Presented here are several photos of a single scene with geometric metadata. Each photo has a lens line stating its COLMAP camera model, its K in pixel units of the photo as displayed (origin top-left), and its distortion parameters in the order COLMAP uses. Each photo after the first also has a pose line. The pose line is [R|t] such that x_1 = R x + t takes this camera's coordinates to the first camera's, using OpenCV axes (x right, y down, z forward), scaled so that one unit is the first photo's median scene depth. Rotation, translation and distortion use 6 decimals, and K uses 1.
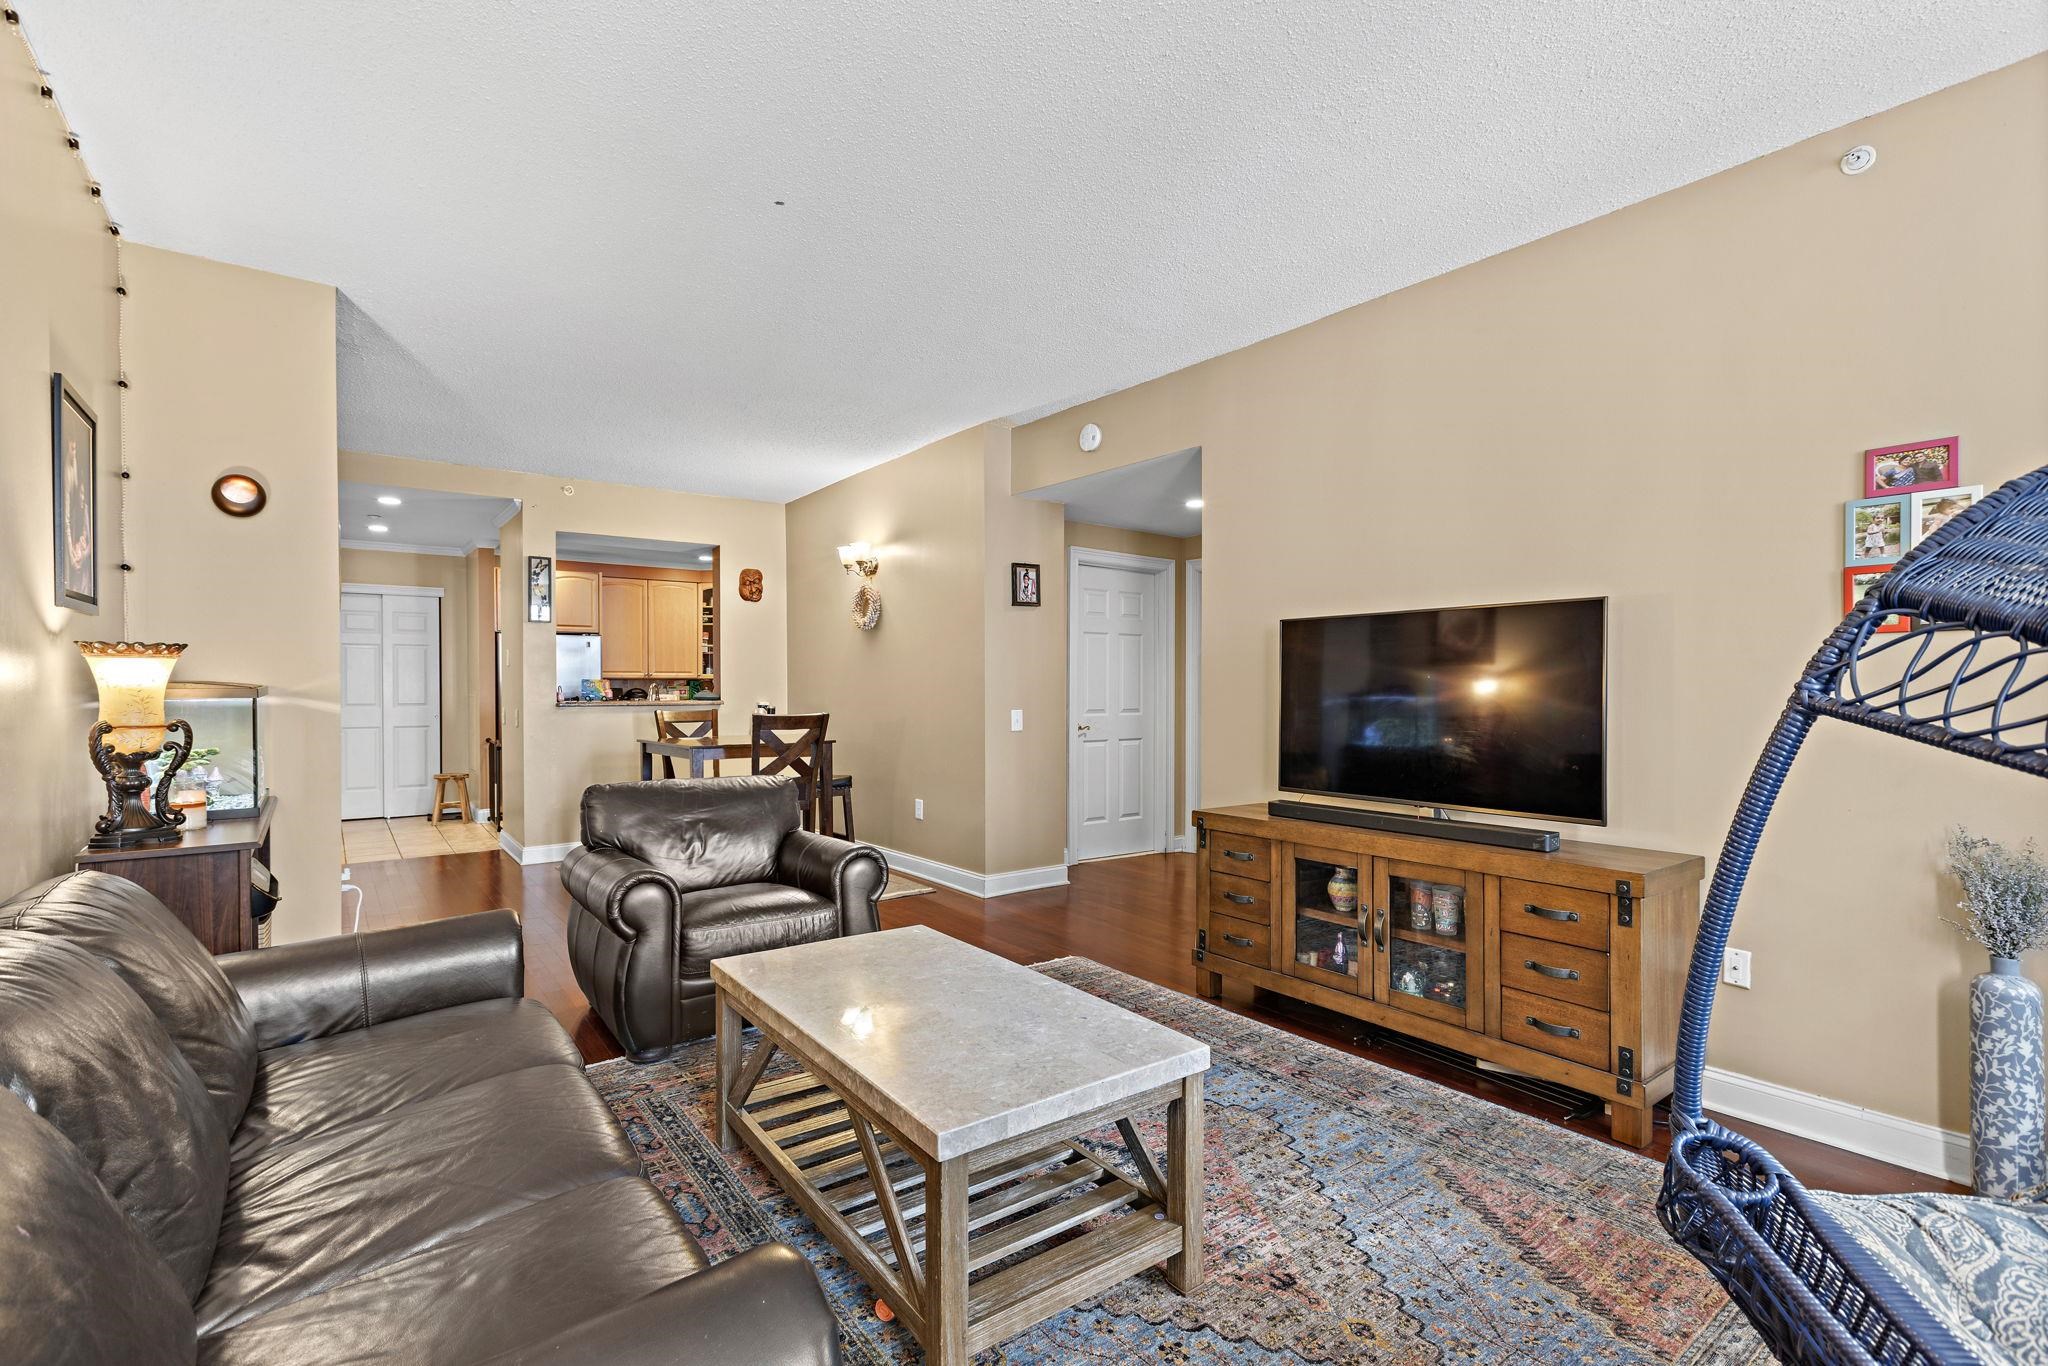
lens RADIAL K [[926.3, 0, 1024.0], [0, 926.3, 683.0], [0, 0, 1]] dist [0.000224, 0.000325]
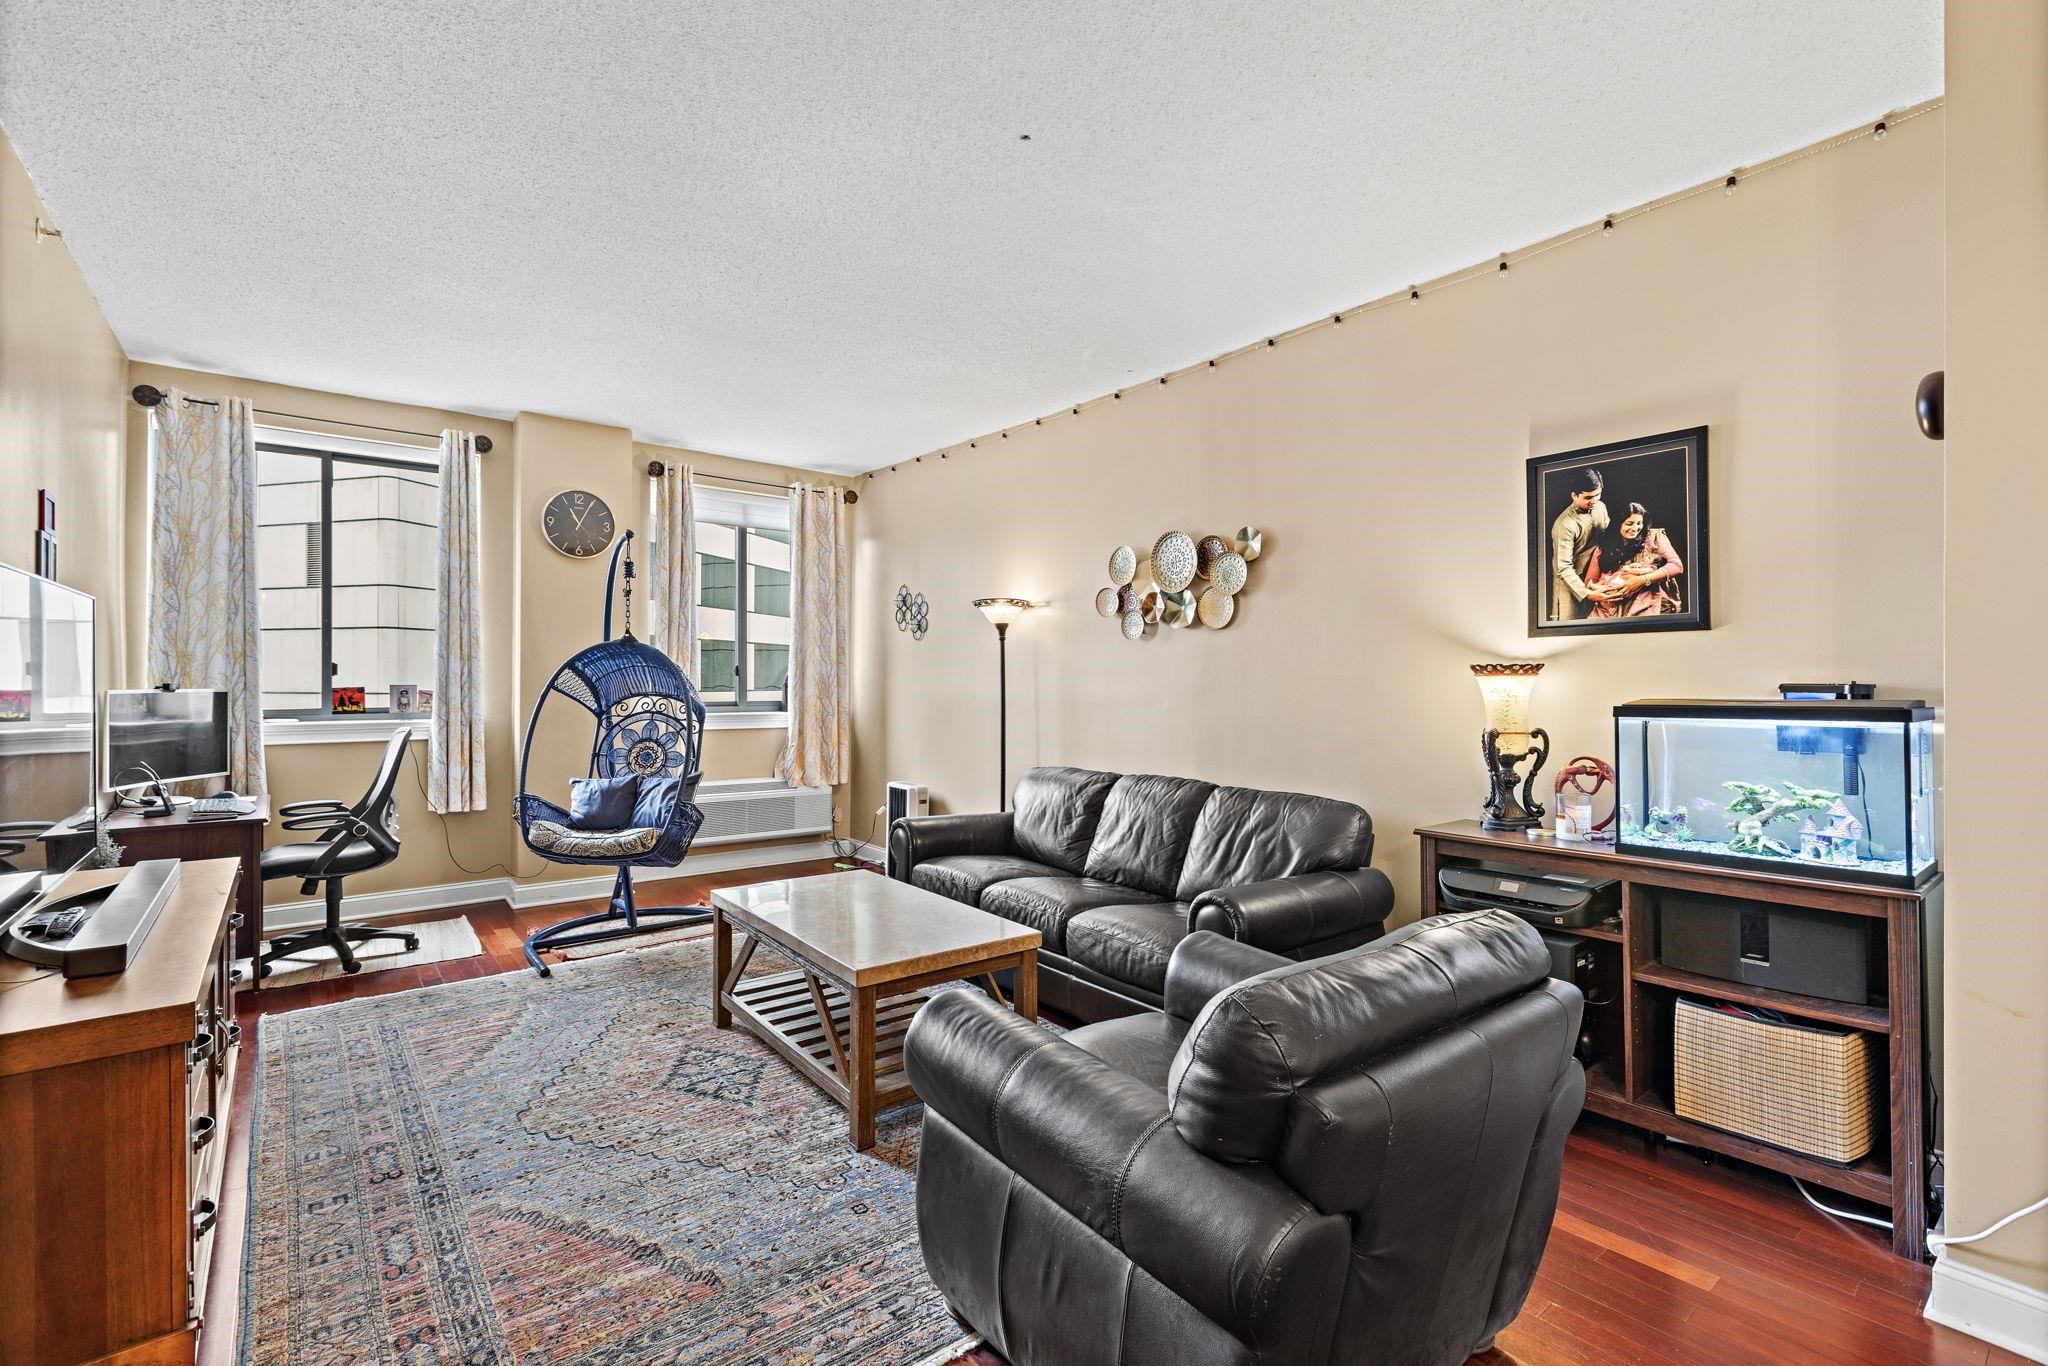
lens RADIAL K [[918.9, 0, 1024.5], [0, 918.9, 677.6], [0, 0, 1]] dist [0.001622, 0.000200]
pose [[-0.999331, 0.000227, -0.036578, -0.167828], [0.000527, 0.999966, -0.008204, -0.011682], [0.036575, -0.008218, -0.999297, 1.443650]]
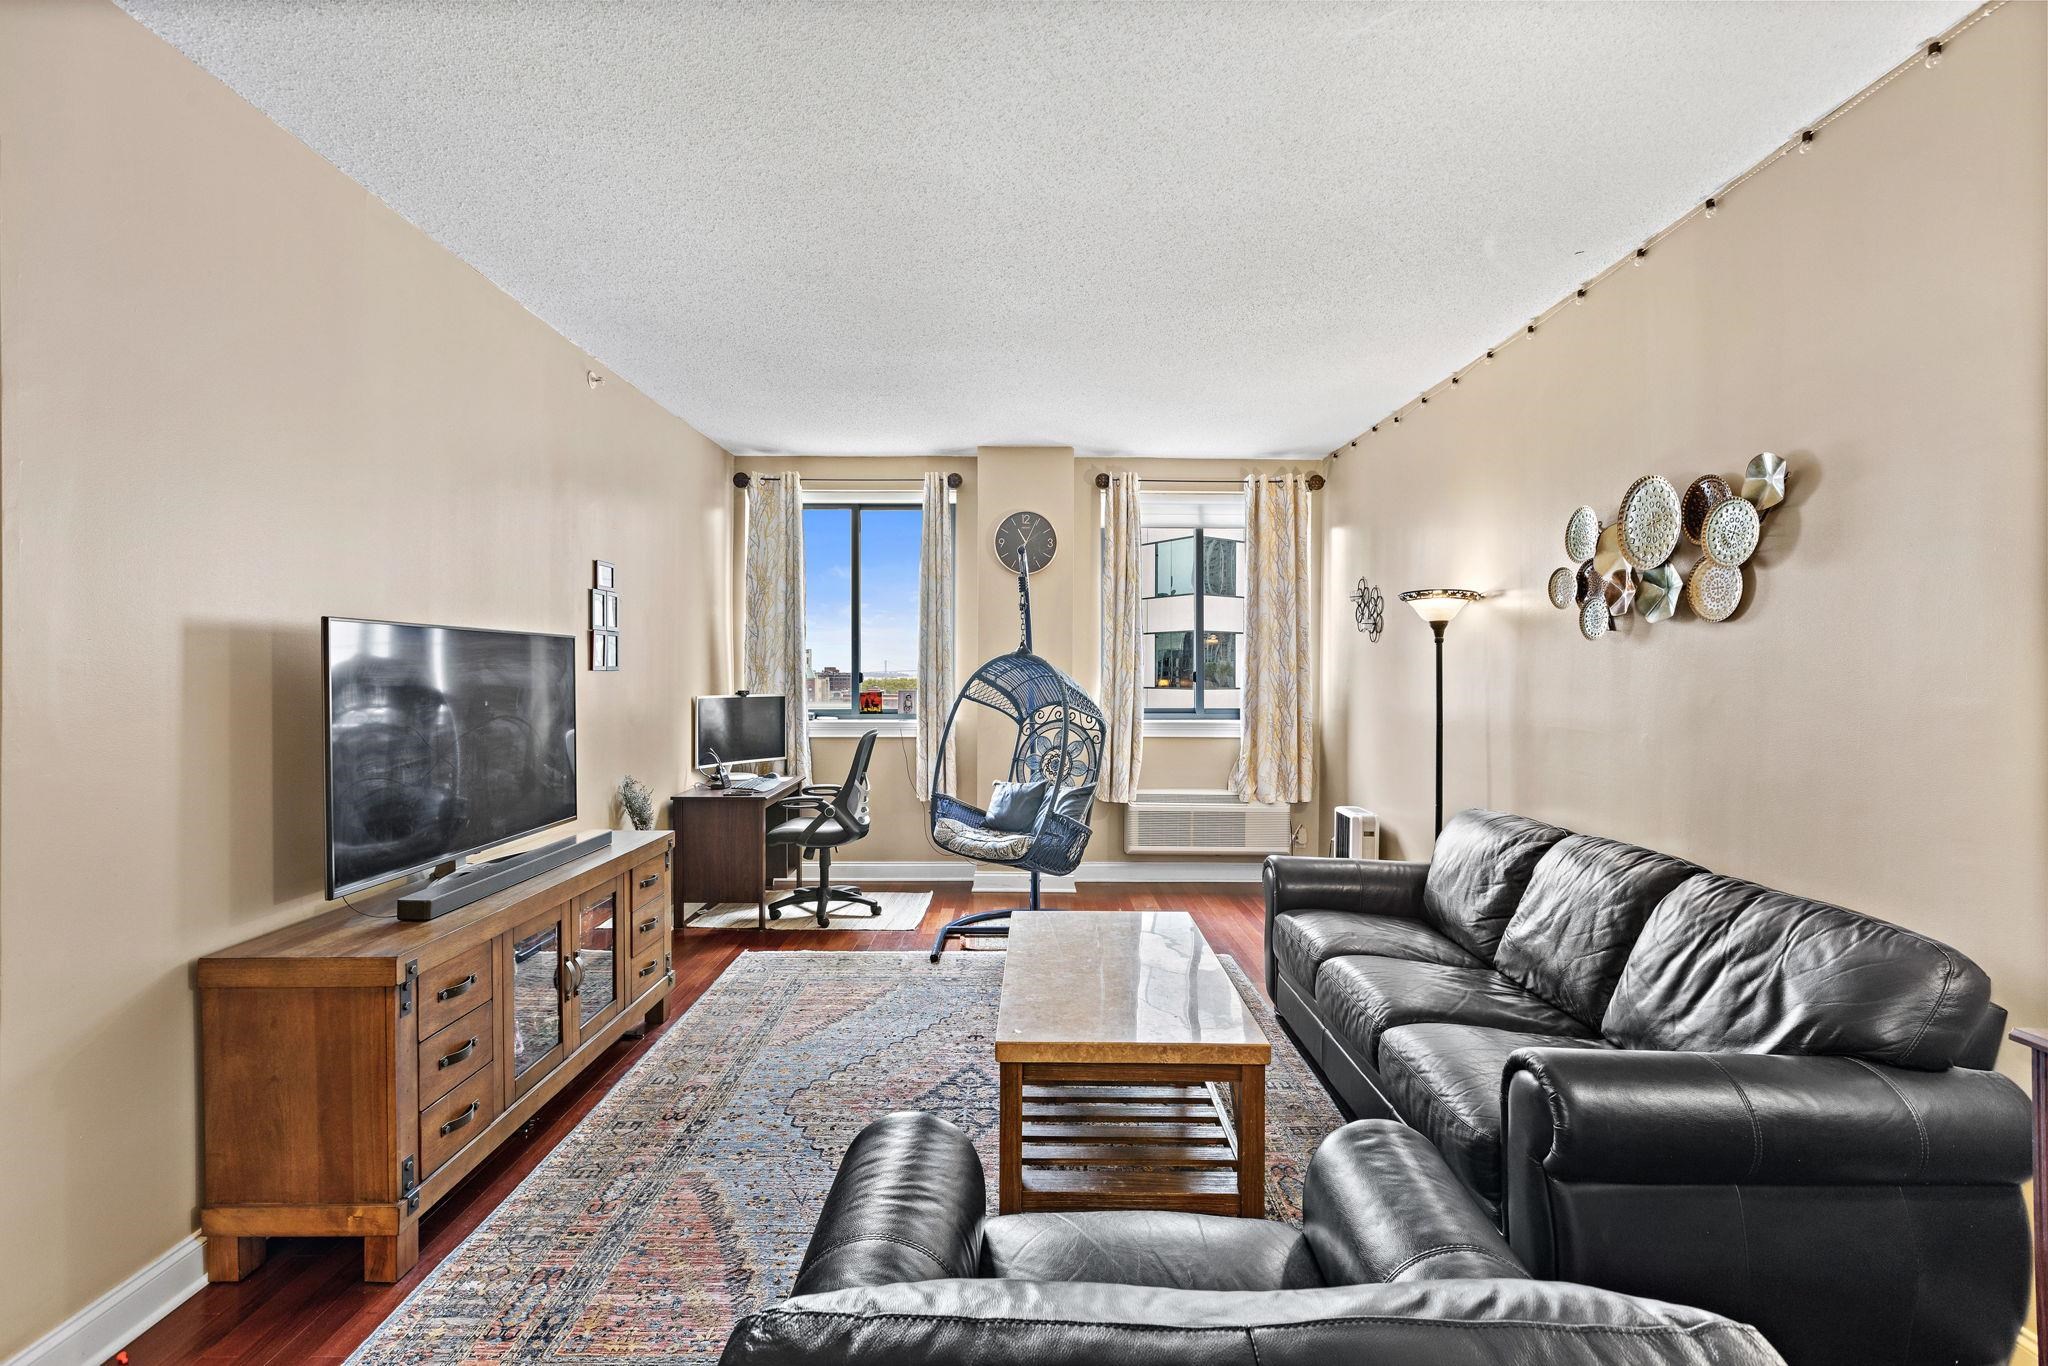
lens RADIAL K [[908.5, 0, 1019.9], [0, 908.5, 677.7], [0, 0, 1]] dist [0.000936, 0.000758]
pose [[-0.802312, -0.001332, 0.596903, -0.426517], [-0.002805, 0.999995, -0.001539, -0.033899], [-0.596898, -0.002909, -0.802312, 1.221037]]
